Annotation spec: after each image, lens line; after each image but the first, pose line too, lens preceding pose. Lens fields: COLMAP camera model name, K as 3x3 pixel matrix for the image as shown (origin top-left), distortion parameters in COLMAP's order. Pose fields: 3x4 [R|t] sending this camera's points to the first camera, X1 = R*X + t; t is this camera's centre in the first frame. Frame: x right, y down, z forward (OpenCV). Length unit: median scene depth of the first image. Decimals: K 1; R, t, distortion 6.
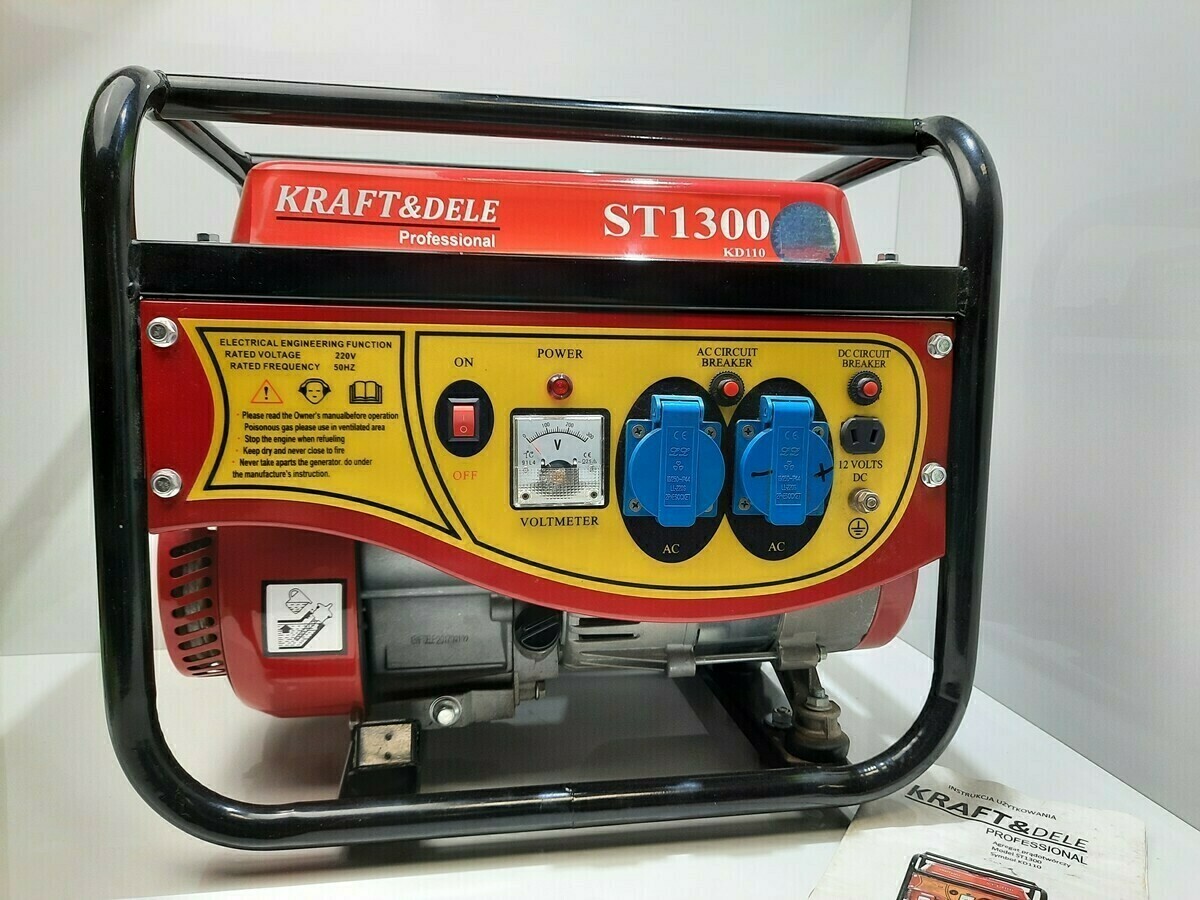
lens RADIAL K [[927.3, 0, 597.0], [0, 927.3, 447.2], [0, 0, 1]] dist [-0.007971, -0.013892]
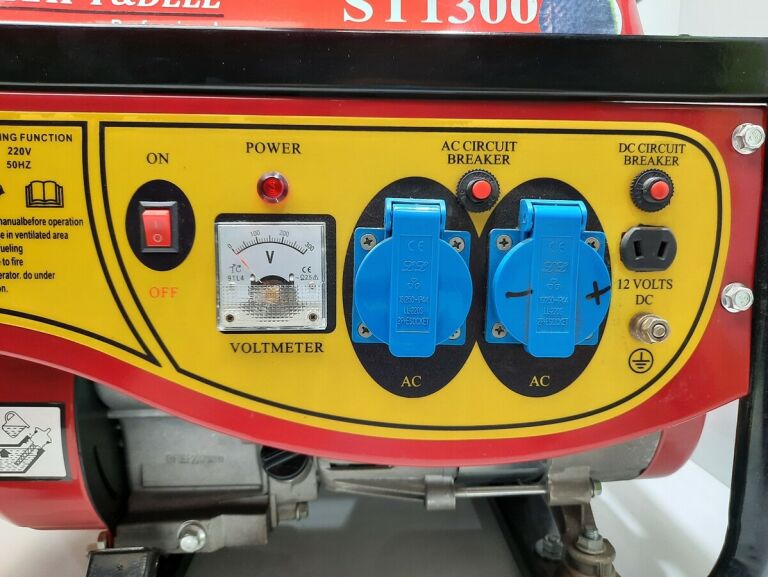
lens RADIAL K [[593.6, 0, 386.0], [0, 593.6, 290.6], [0, 0, 1]] dist [-0.011395, -0.021074]
pose [[0.992682, 0.009455, -0.120386, 0.120604], [-0.007122, 0.999779, 0.019798, 0.015733], [0.120547, -0.018796, 0.992530, 0.455011]]
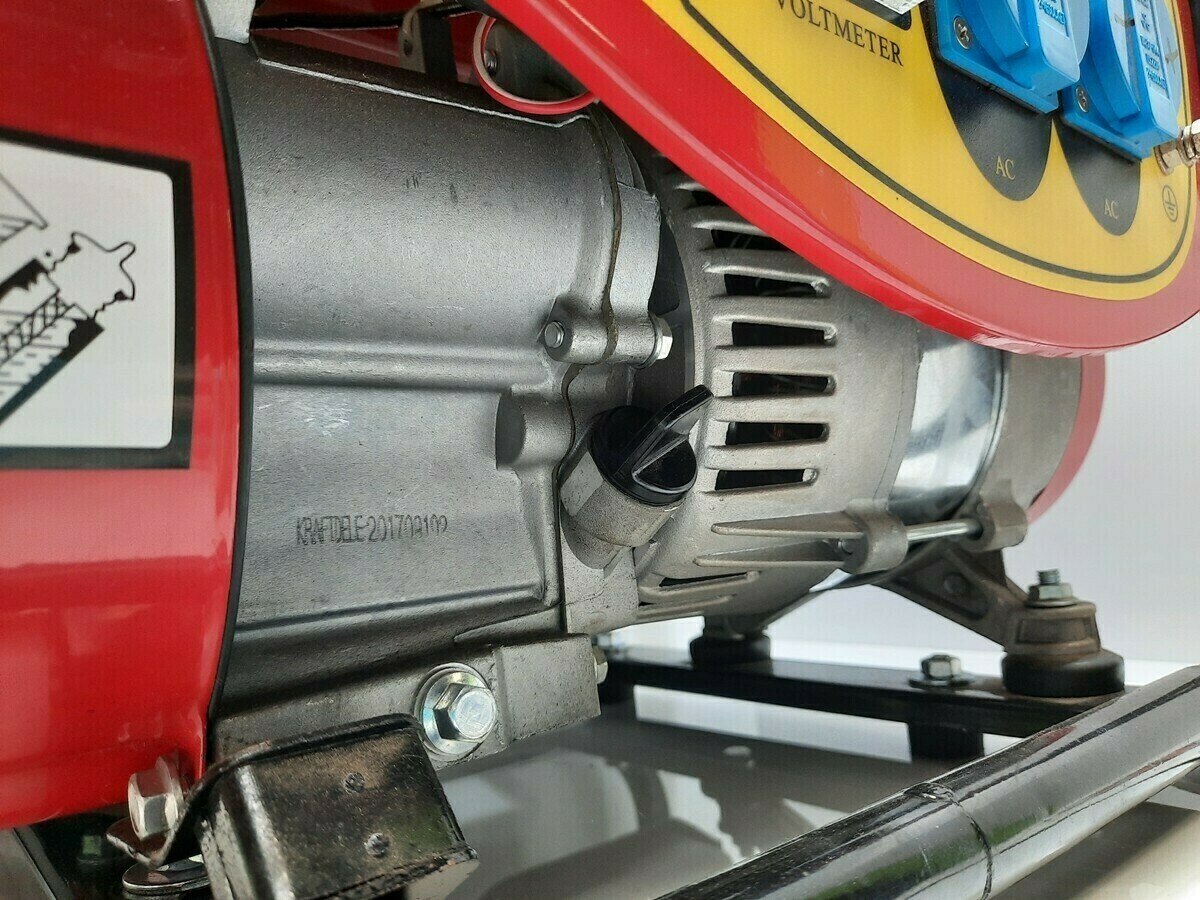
lens RADIAL K [[927.3, 0, 596.9], [0, 927.3, 445.6], [0, 0, 1]] dist [-0.007971, -0.013892]
pose [[0.864494, -0.038421, 0.501173, -0.306224], [0.149593, 0.971560, -0.183557, 0.286441], [-0.479867, 0.233656, 0.845655, 0.746807]]
